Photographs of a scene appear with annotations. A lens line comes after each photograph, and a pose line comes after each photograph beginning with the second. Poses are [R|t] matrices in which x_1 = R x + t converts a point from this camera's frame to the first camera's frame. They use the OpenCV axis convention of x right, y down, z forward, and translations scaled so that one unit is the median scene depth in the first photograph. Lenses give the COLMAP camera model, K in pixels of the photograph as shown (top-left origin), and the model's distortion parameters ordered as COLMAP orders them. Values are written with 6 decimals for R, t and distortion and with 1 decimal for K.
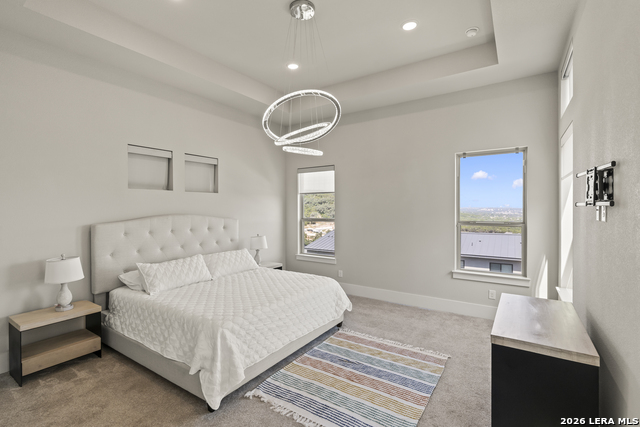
lens RADIAL K [[293.9, 0, 320.0], [0, 293.9, 213.5], [0, 0, 1]] dist [-0.023489, -0.000134]
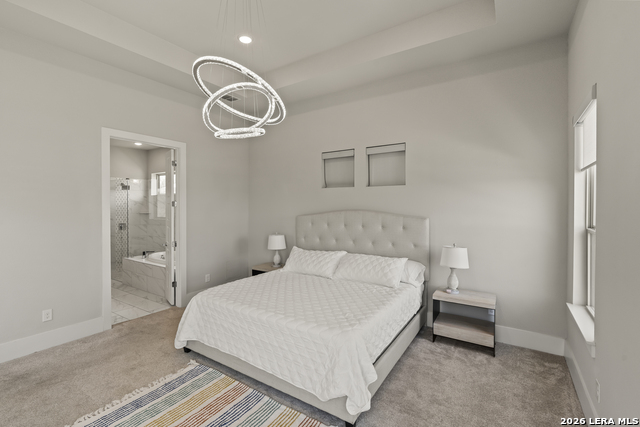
lens RADIAL K [[293.9, 0, 320.0], [0, 293.9, 213.5], [0, 0, 1]] dist [-0.023489, -0.000134]
pose [[0.007745, 0.026300, -0.999624, 0.573695], [-0.021454, 0.999428, 0.026129, -0.008918], [0.999740, 0.021244, 0.008305, 0.938569]]
